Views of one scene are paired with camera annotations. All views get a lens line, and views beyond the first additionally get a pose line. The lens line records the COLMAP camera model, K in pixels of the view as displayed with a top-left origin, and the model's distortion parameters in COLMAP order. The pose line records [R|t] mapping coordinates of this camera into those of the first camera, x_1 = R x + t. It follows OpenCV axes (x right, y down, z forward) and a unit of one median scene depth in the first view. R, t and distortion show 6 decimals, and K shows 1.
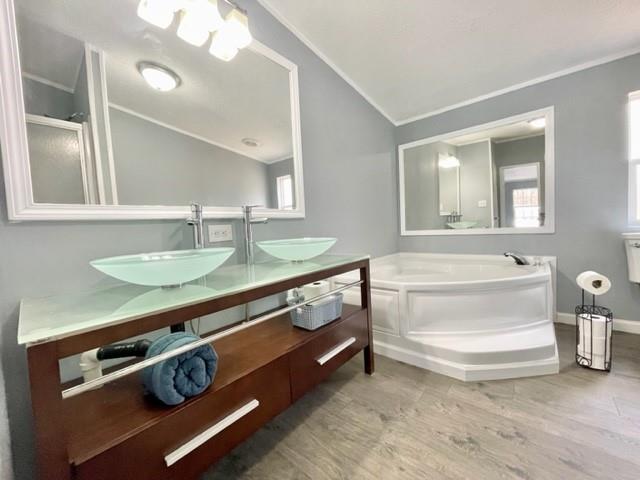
lens RADIAL K [[258.0, 0, 320.0], [0, 258.0, 240.0], [0, 0, 1]] dist [-0.001555, 0.000402]
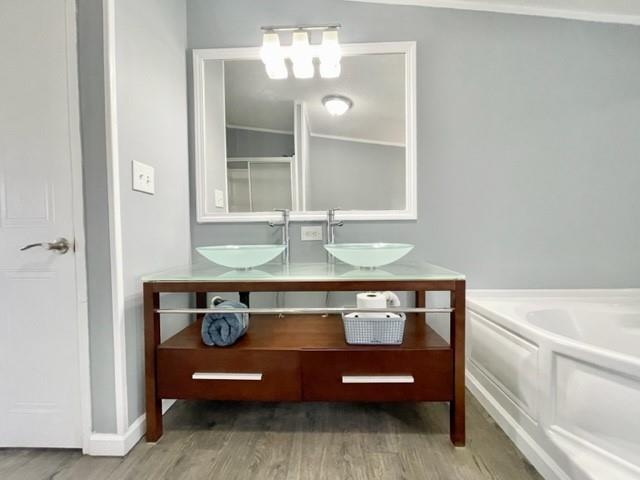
lens RADIAL K [[258.0, 0, 320.0], [0, 258.0, 240.0], [0, 0, 1]] dist [-0.001555, 0.000402]
pose [[0.616681, 0.064377, -0.784577, 0.541399], [-0.059187, 0.997621, 0.035337, -0.039477], [0.784985, 0.024646, 0.619024, 0.304290]]
